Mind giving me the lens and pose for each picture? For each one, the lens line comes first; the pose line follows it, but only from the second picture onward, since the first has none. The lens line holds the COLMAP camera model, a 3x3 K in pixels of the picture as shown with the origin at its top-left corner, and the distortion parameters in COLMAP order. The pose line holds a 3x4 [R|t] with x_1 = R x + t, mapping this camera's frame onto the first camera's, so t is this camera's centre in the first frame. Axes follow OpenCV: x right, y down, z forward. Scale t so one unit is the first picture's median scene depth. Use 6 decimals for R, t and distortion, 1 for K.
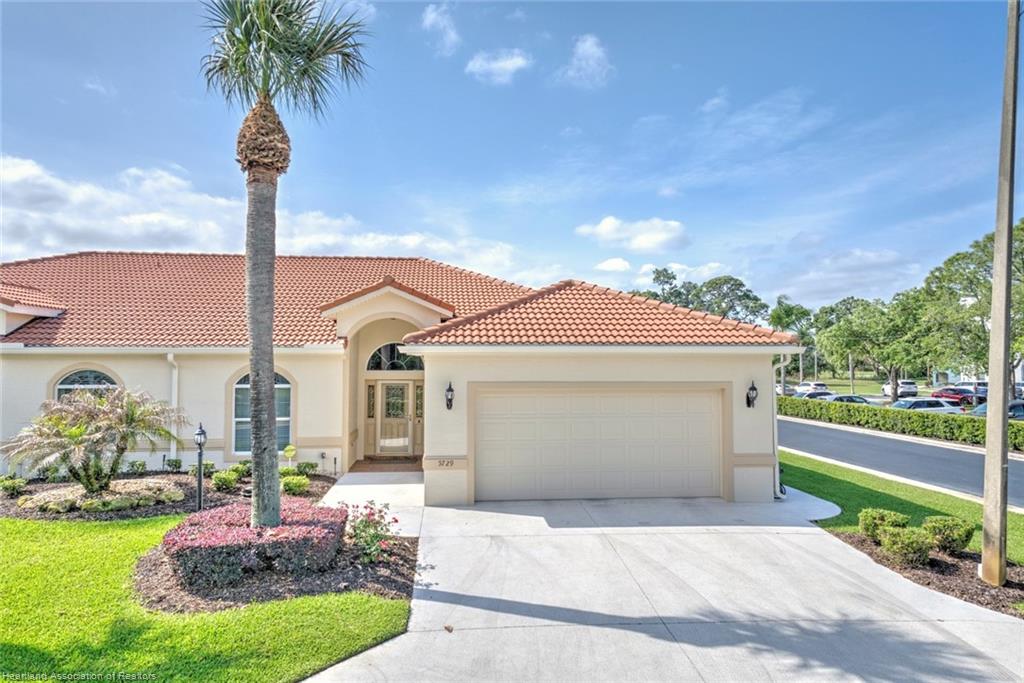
lens RADIAL K [[681.8, 0, 510.0], [0, 681.8, 347.1], [0, 0, 1]] dist [0.055989, -0.023748]
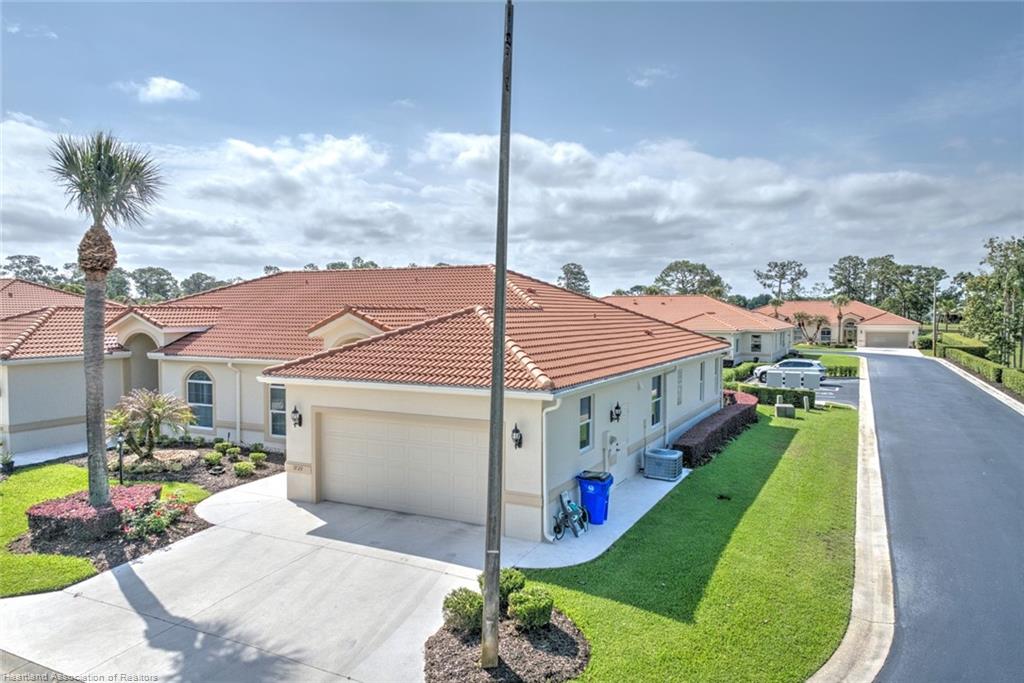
lens RADIAL K [[681.8, 0, 506.8], [0, 681.8, 338.3], [0, 0, 1]] dist [0.055989, -0.023748]
pose [[0.841457, 0.020799, -0.539923, 0.968600], [0.013704, 0.998116, 0.059805, -0.150750], [0.540150, -0.057723, 0.839587, 0.155034]]
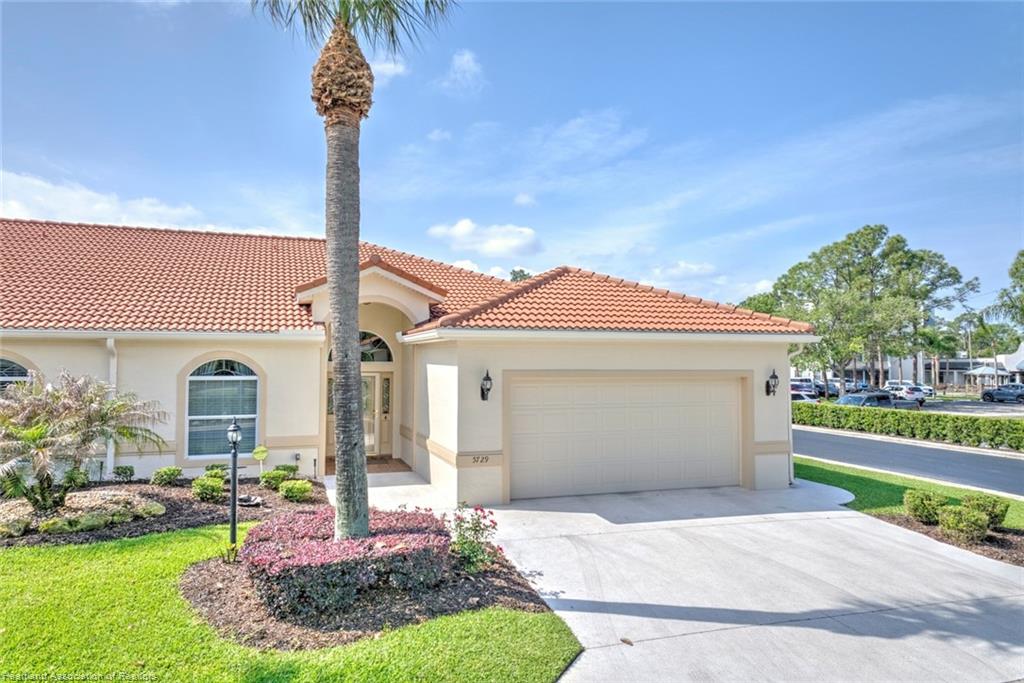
lens RADIAL K [[681.8, 0, 507.8], [0, 681.8, 346.6], [0, 0, 1]] dist [0.055989, -0.023748]
pose [[0.974115, 0.007020, 0.225944, -0.276695], [-0.006709, 0.999975, -0.002144, 0.022366], [-0.225953, 0.000573, 0.974138, 0.111392]]
